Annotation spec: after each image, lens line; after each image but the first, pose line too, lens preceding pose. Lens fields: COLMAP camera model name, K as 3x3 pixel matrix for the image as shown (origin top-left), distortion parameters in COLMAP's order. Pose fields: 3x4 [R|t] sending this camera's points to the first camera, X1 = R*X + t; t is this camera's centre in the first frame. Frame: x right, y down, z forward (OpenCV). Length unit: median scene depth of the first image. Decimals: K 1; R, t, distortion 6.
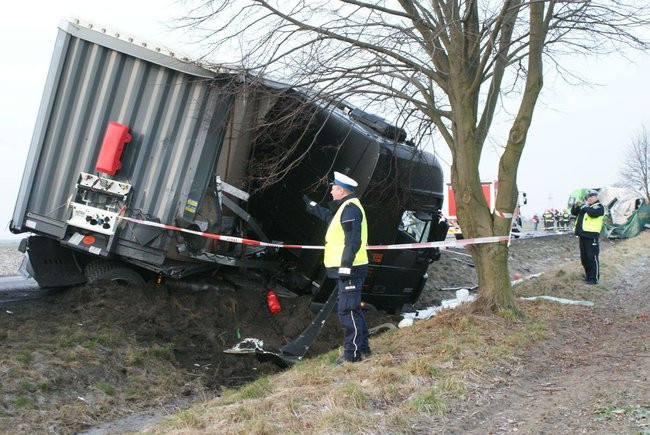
lens RADIAL K [[1063.5, 0, 314.5], [0, 1063.5, 218.3], [0, 0, 1]] dist [-0.041619, -0.004700]
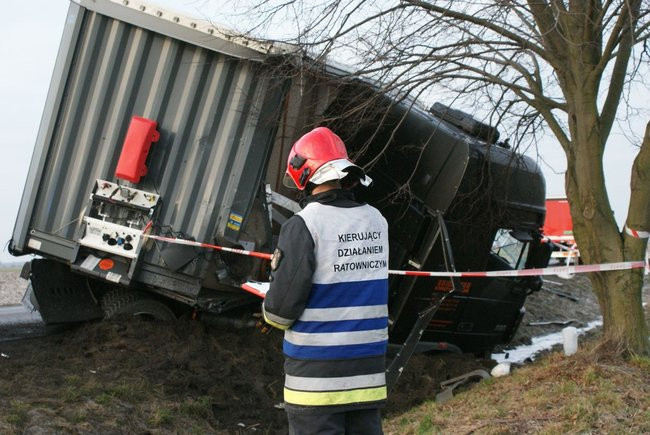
lens RADIAL K [[1182.9, 0, 310.3], [0, 1182.9, 216.7], [0, 0, 1]] dist [0.003709, 0.015541]
pose [[0.998941, 0.001962, -0.045967, -0.018506], [-0.002840, 0.999815, -0.019042, 0.001290], [0.045921, 0.019152, 0.998761, 0.118247]]
